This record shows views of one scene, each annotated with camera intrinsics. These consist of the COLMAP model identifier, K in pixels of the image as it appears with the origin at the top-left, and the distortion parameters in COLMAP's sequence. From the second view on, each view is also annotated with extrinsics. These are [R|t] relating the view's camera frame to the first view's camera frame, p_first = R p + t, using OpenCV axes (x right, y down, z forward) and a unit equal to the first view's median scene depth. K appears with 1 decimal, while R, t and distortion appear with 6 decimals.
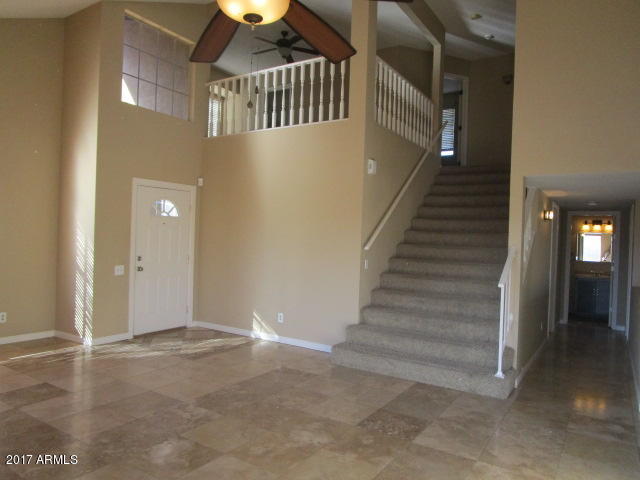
lens RADIAL K [[458.8, 0, 317.0], [0, 458.8, 241.9], [0, 0, 1]] dist [-0.016924, -0.004266]
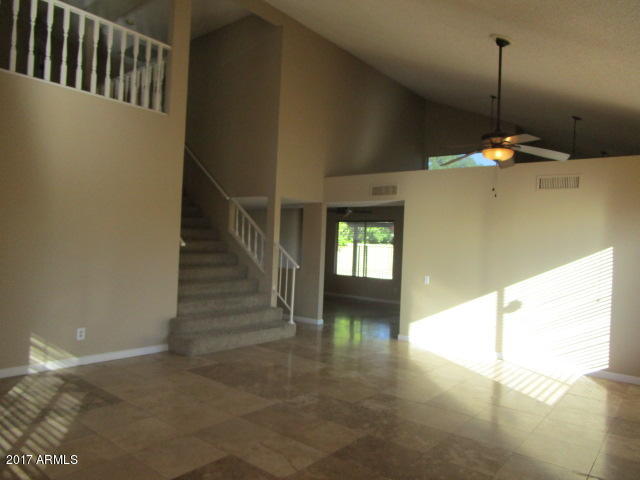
lens RADIAL K [[458.8, 0, 317.5], [0, 458.8, 239.3], [0, 0, 1]] dist [-0.016924, -0.004266]
pose [[0.109544, -0.014408, 0.993878, -0.918185], [-0.024901, 0.999541, 0.017235, -0.023226], [-0.993670, -0.026636, 0.109135, 0.580956]]
